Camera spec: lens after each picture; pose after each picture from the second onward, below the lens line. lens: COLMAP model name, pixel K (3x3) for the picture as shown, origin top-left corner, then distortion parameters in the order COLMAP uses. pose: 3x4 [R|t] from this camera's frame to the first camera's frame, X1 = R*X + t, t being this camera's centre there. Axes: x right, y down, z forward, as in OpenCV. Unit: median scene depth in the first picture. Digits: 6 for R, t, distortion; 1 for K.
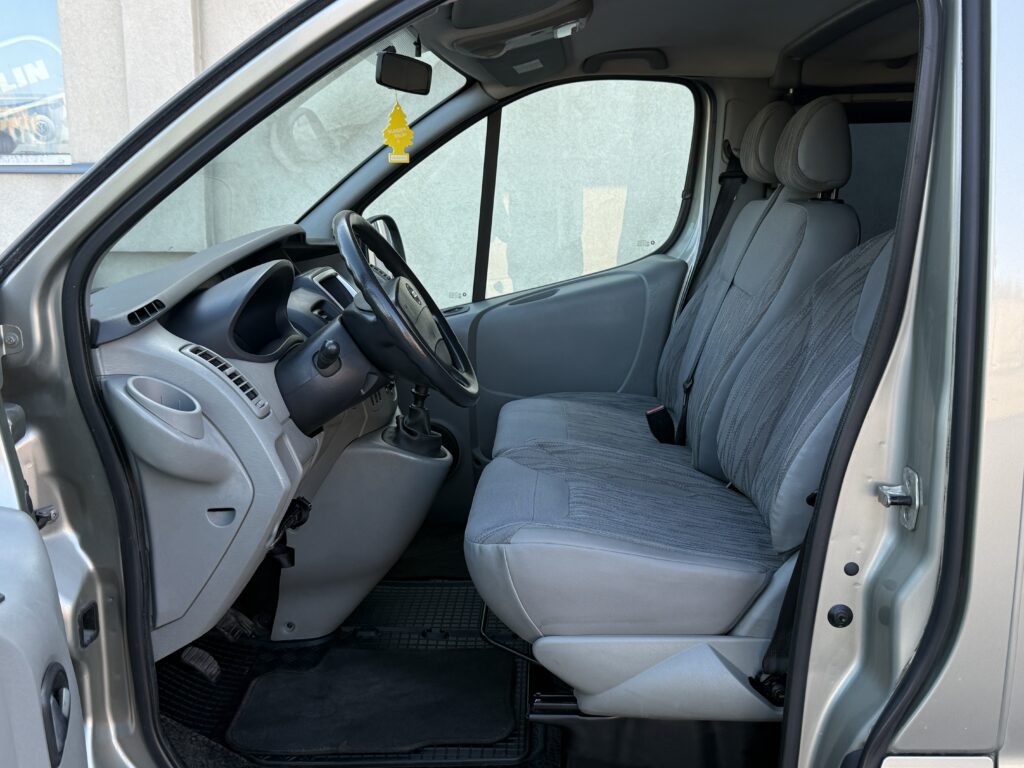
lens RADIAL K [[1040.4, 0, 505.6], [0, 1040.4, 384.7], [0, 0, 1]] dist [0.209396, -0.494046]
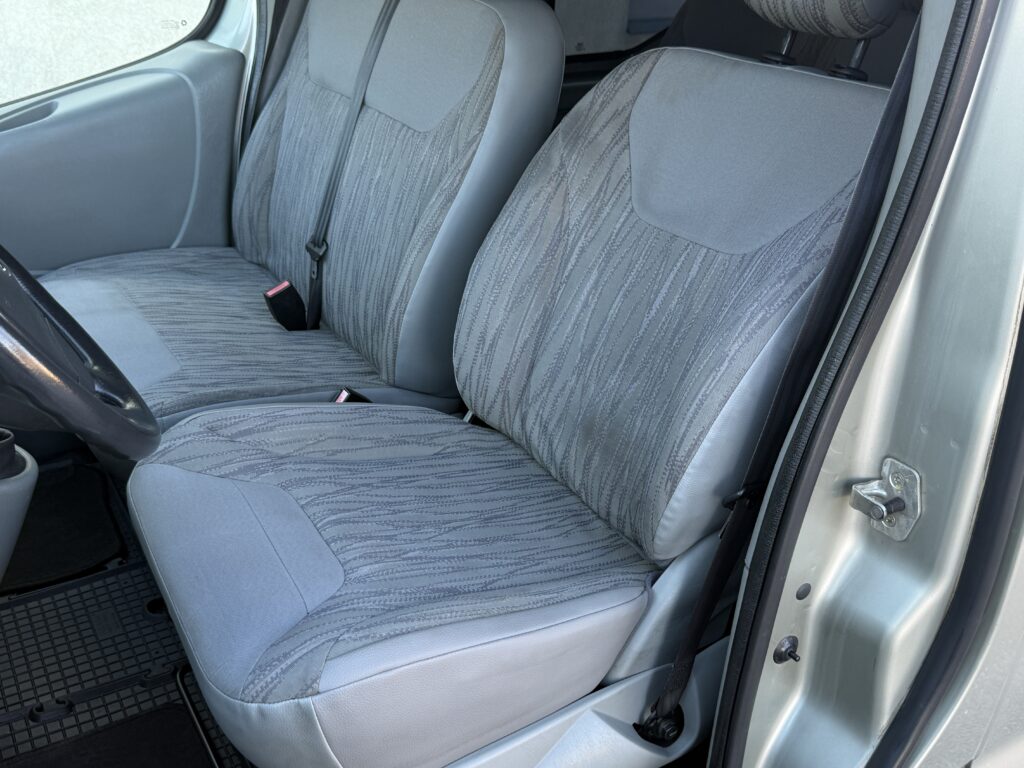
lens RADIAL K [[1040.4, 0, 505.6], [0, 1040.4, 384.7], [0, 0, 1]] dist [0.209396, -0.494046]
pose [[0.837290, -0.216928, 0.501884, -0.136151], [0.078206, 0.956003, 0.282739, -0.138527], [-0.541137, -0.197484, 0.817417, 0.404013]]
